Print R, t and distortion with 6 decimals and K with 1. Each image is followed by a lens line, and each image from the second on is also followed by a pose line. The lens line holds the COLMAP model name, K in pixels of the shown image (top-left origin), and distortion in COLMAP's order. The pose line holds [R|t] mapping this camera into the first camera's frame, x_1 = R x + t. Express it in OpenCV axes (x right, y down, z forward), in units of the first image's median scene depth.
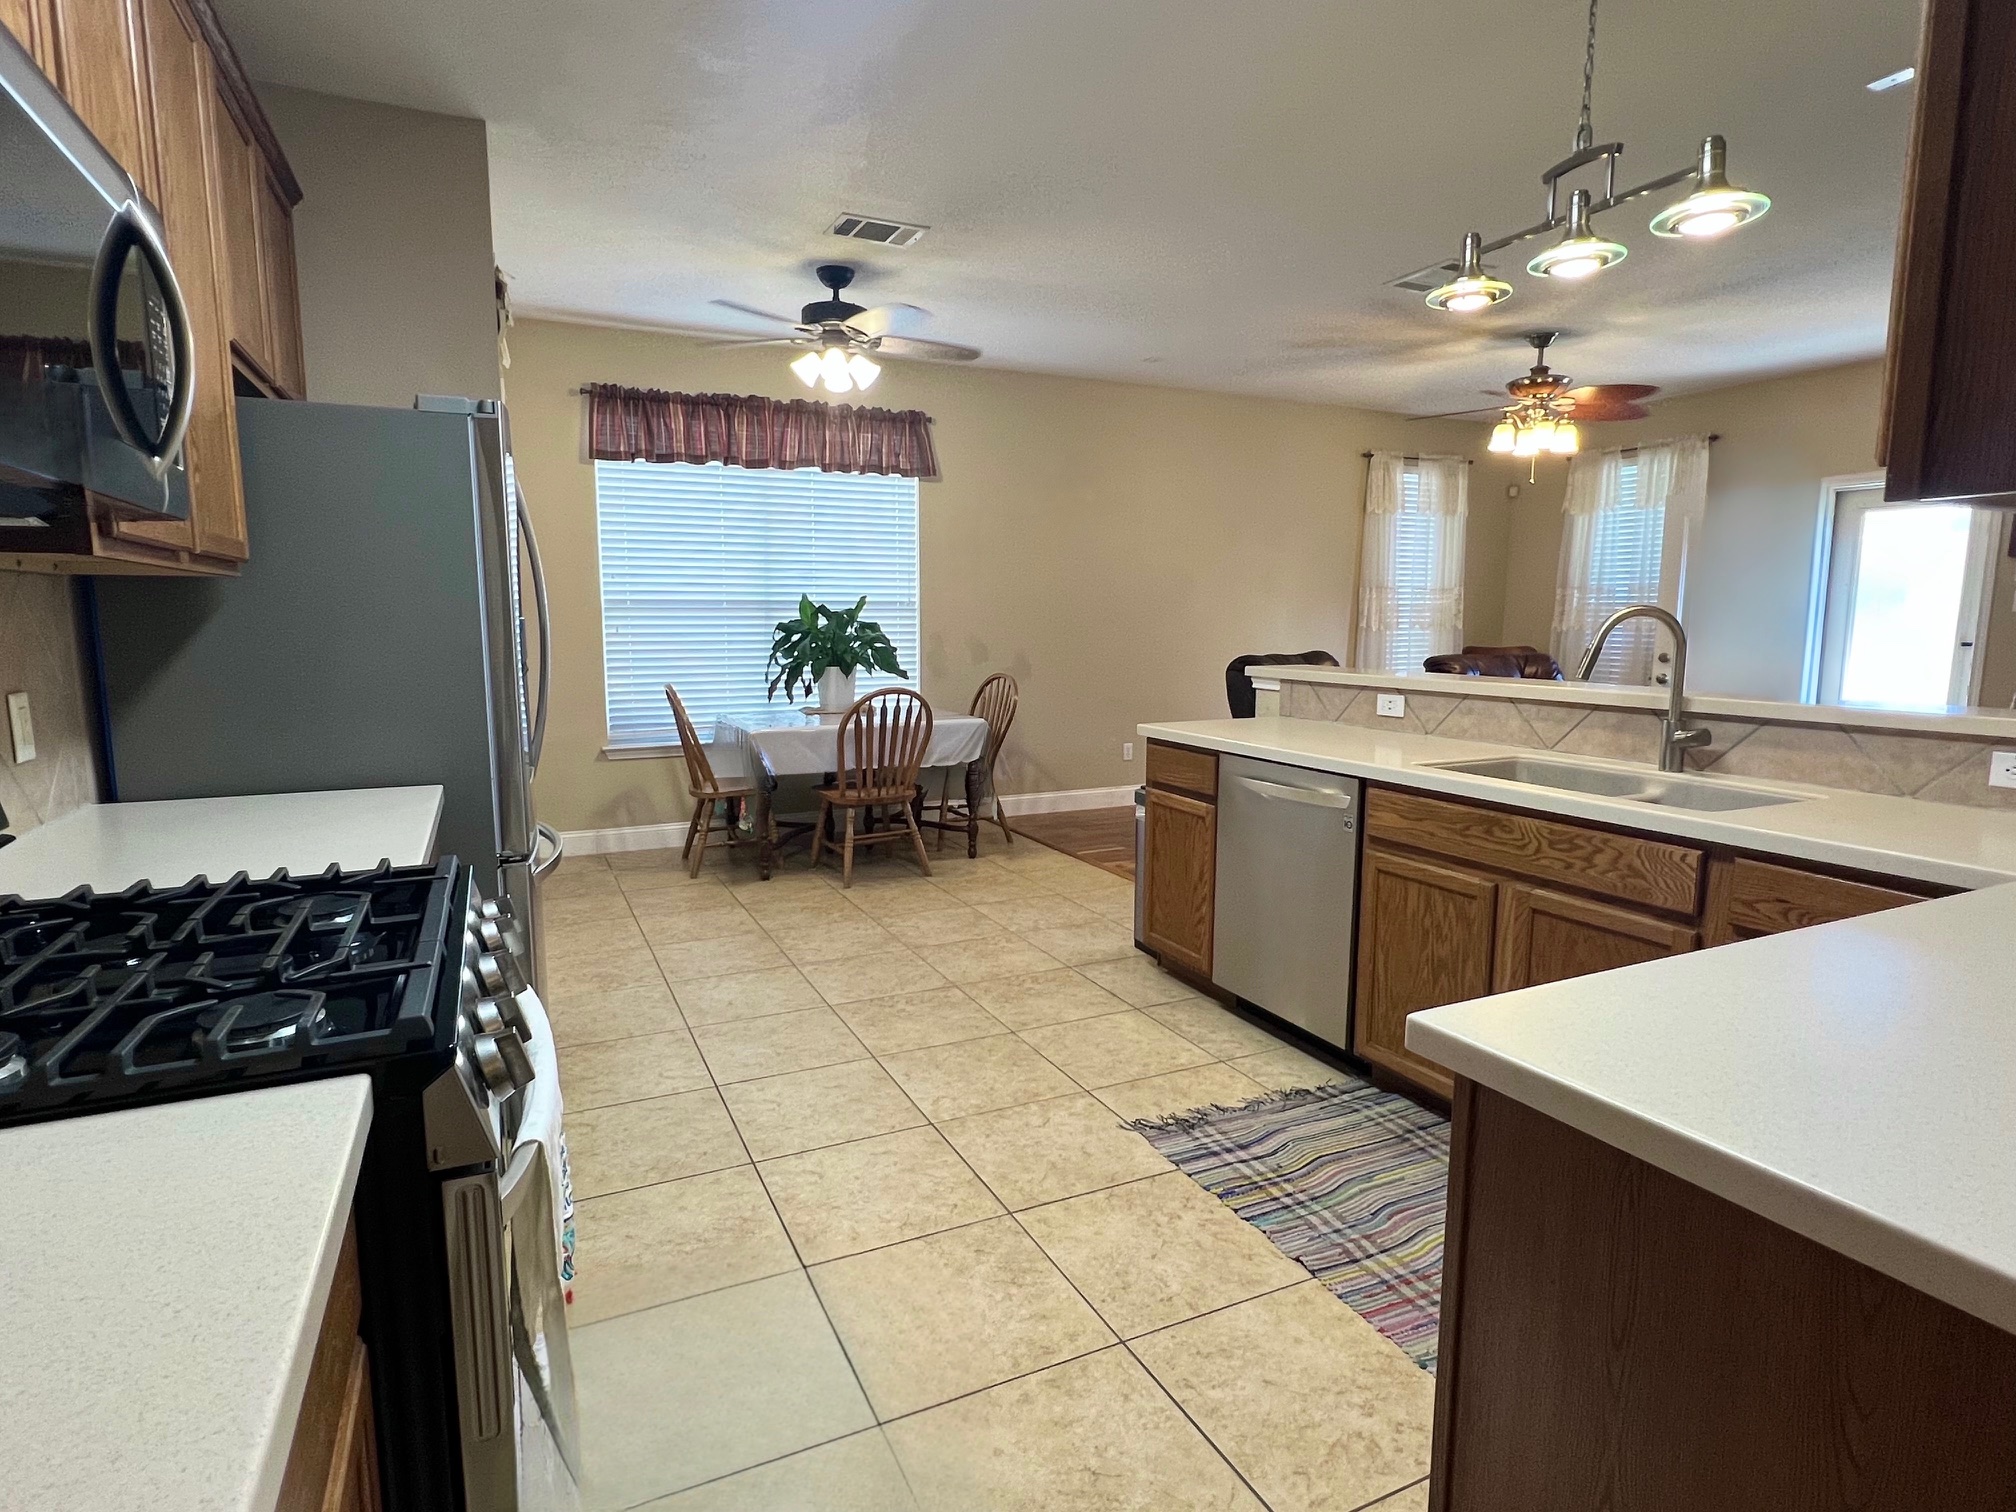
lens RADIAL K [[1062.3, 0, 996.5], [0, 1062.3, 753.1], [0, 0, 1]] dist [-0.002385, 0.000013]
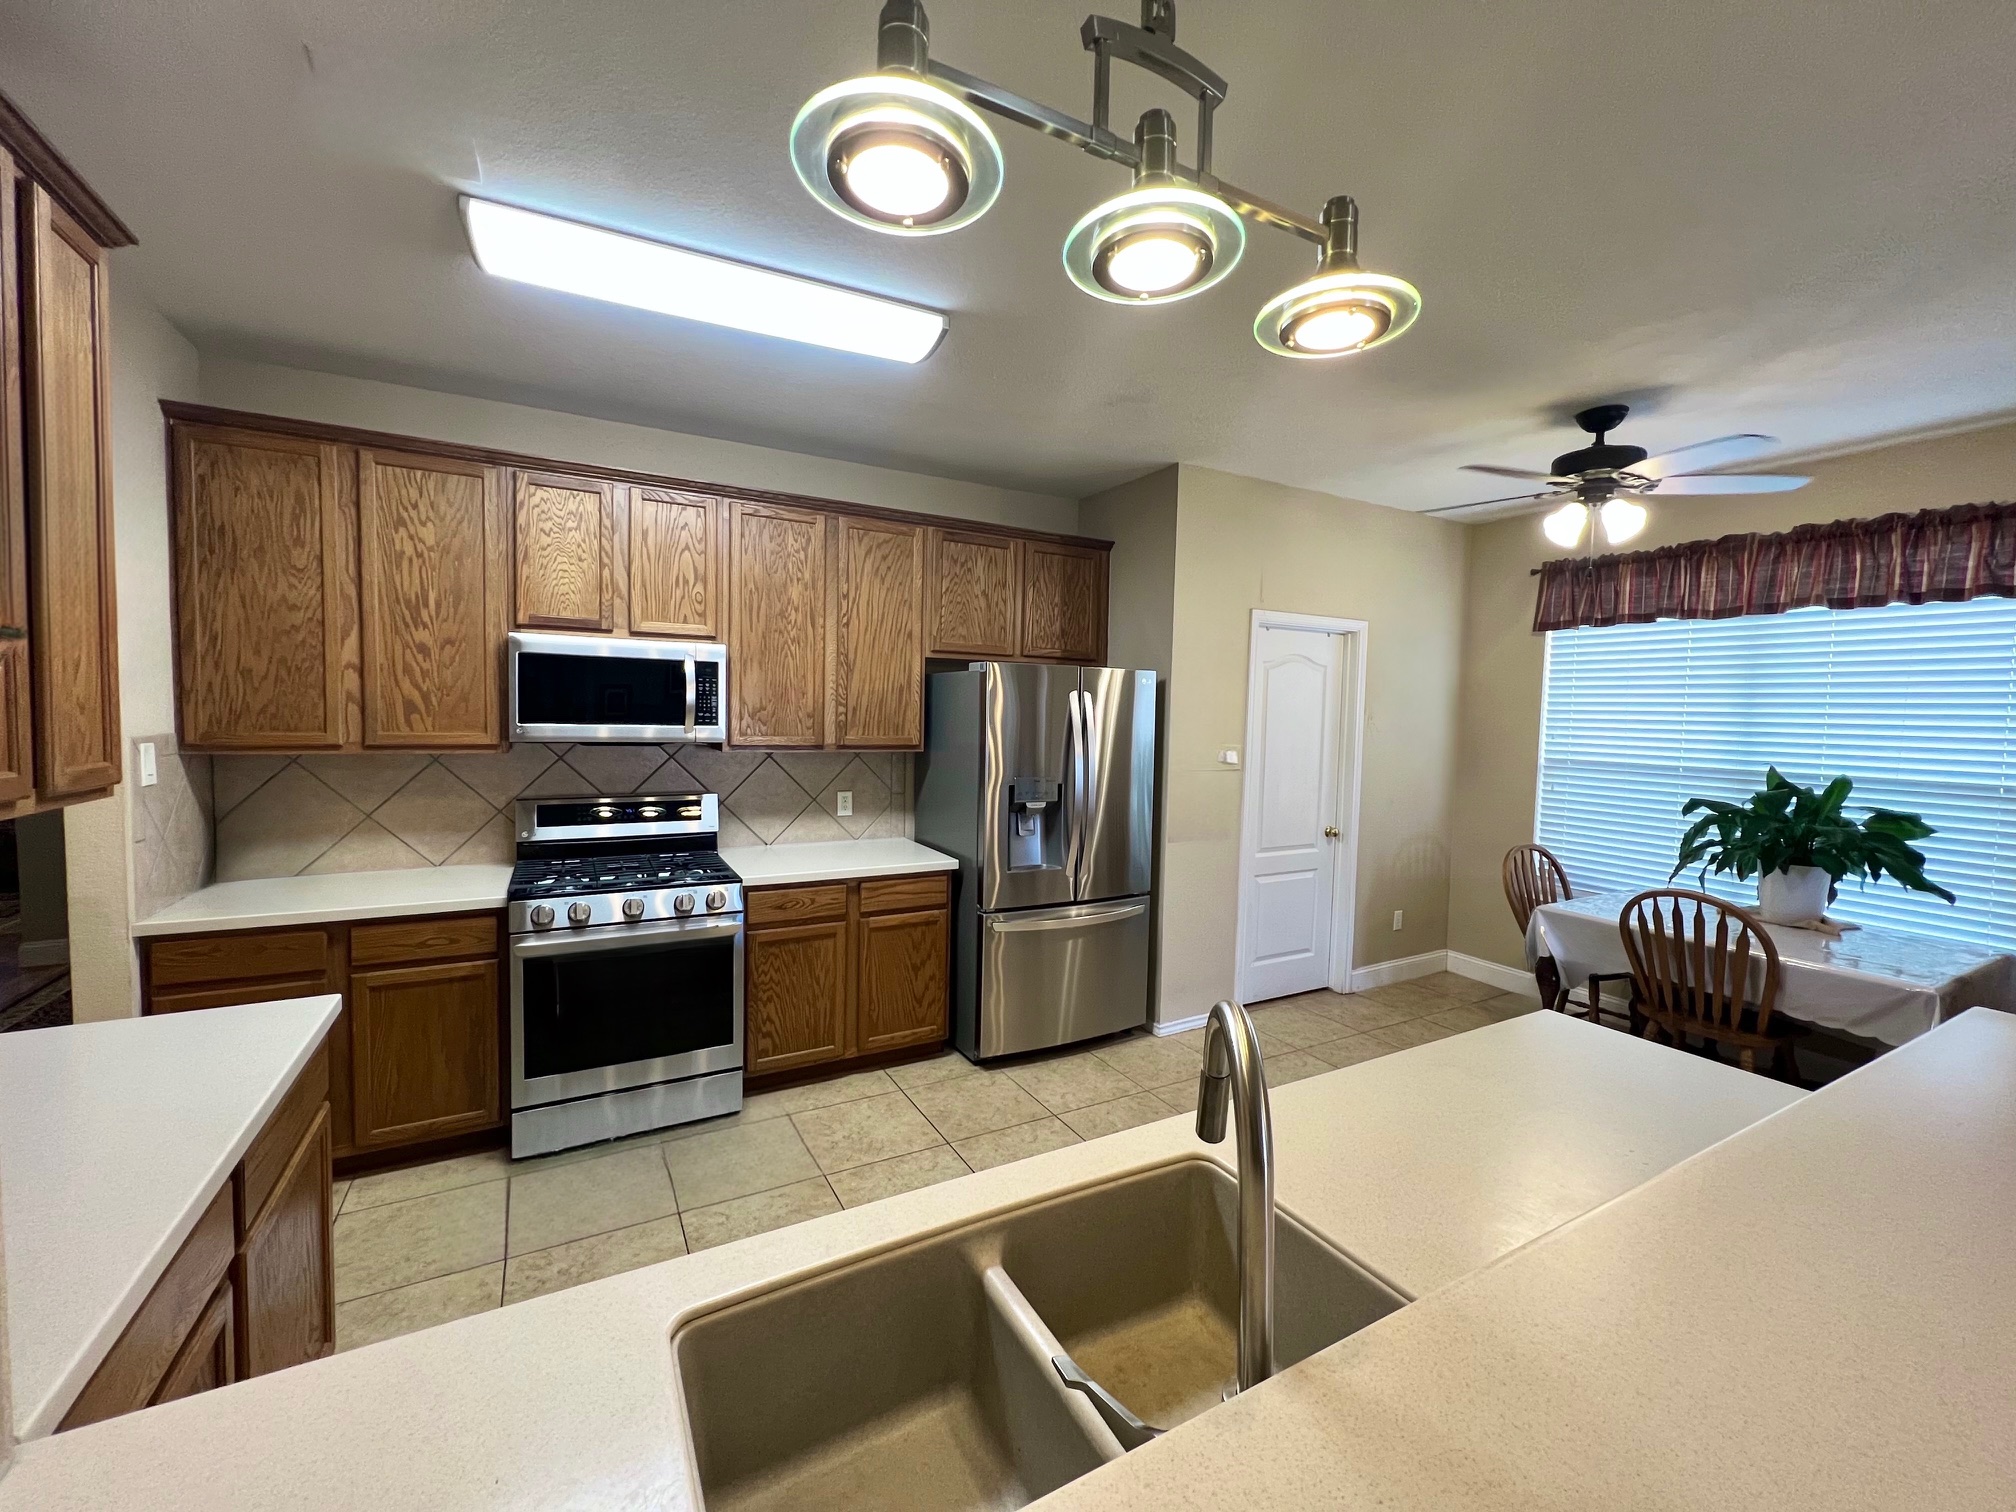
lens RADIAL K [[798.0, 0, 1011.7], [0, 798.0, 753.6], [0, 0, 1]] dist [-0.012501, 0.000001]
pose [[0.066719, 0.049138, -0.996561, 0.590317], [-0.152039, 0.987624, 0.038519, -0.148318], [0.986120, 0.148946, 0.073365, 0.616565]]
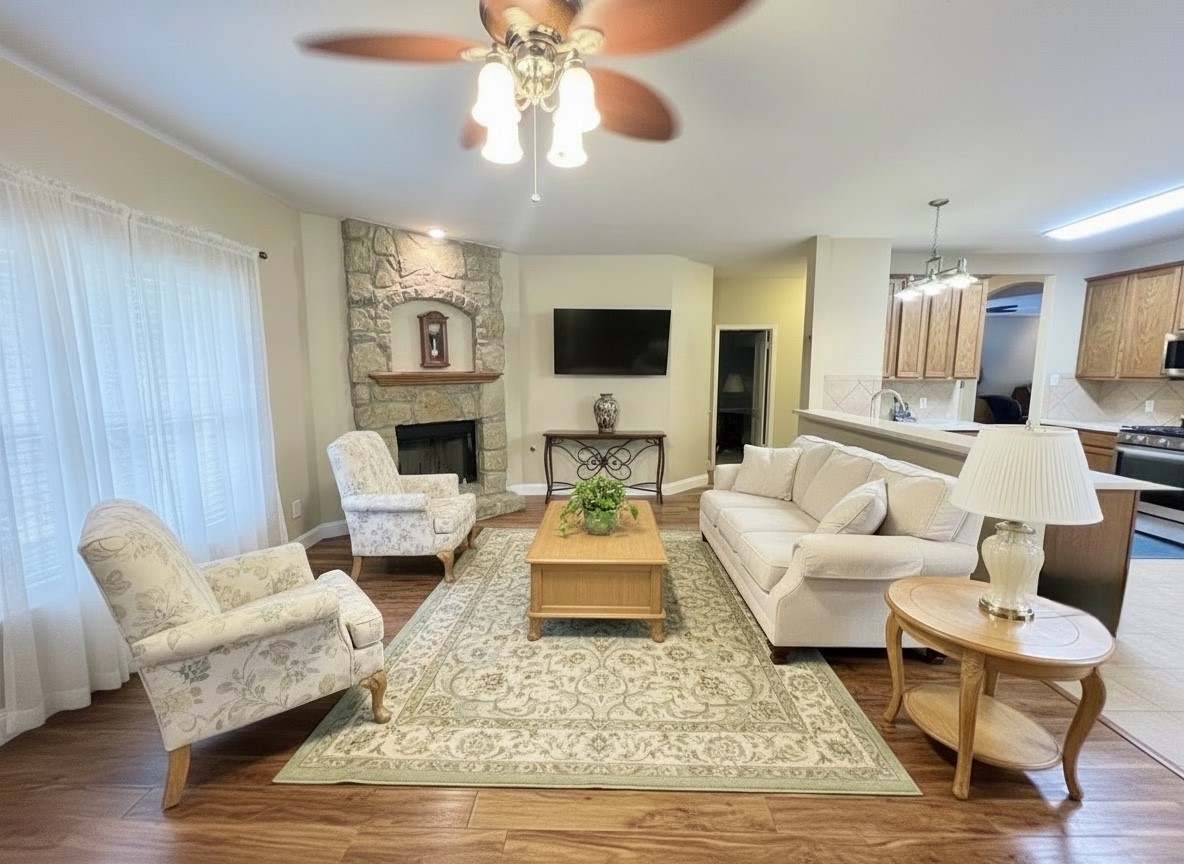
lens RADIAL K [[491.0, 0, 594.5], [0, 491.0, 429.1], [0, 0, 1]] dist [-0.002138, -0.000204]
pose [[-0.897577, -0.050204, 0.437989, 0.523276], [0.059533, 0.970592, 0.233255, -0.296657], [-0.436819, 0.235439, -0.868192, 1.900816]]
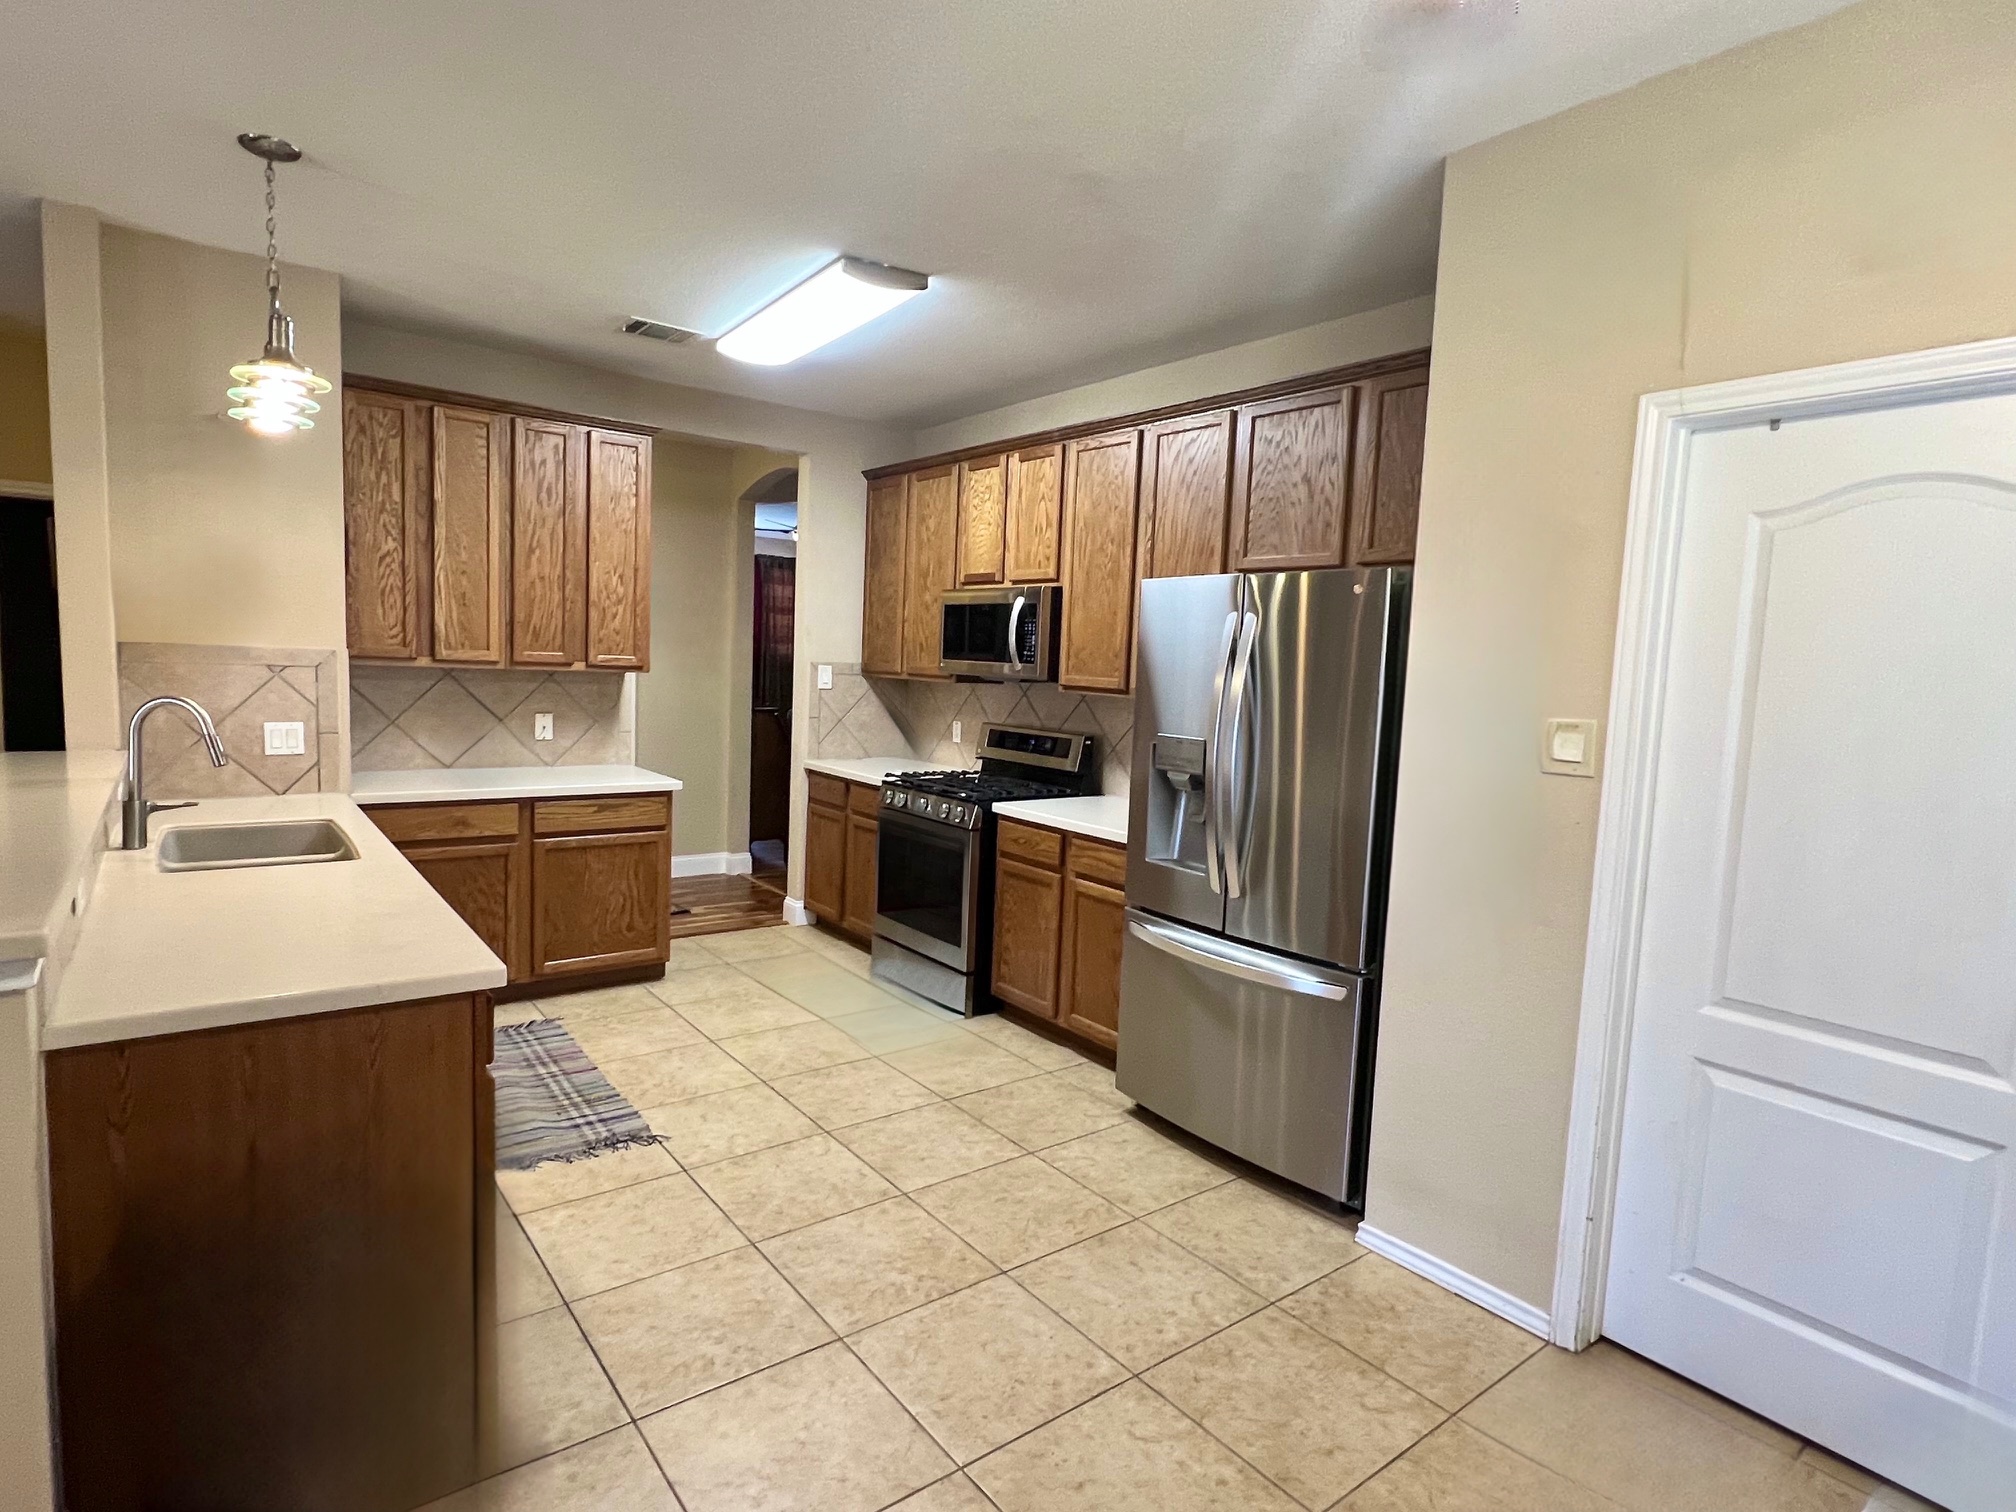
lens RADIAL K [[1062.3, 0, 996.5], [0, 1062.3, 753.1], [0, 0, 1]] dist [-0.002385, 0.000013]
pose [[-0.977310, -0.021238, -0.210745, 0.011071], [-0.068397, 0.973303, 0.219097, -0.257656], [0.200465, 0.228540, -0.952672, 1.513206]]
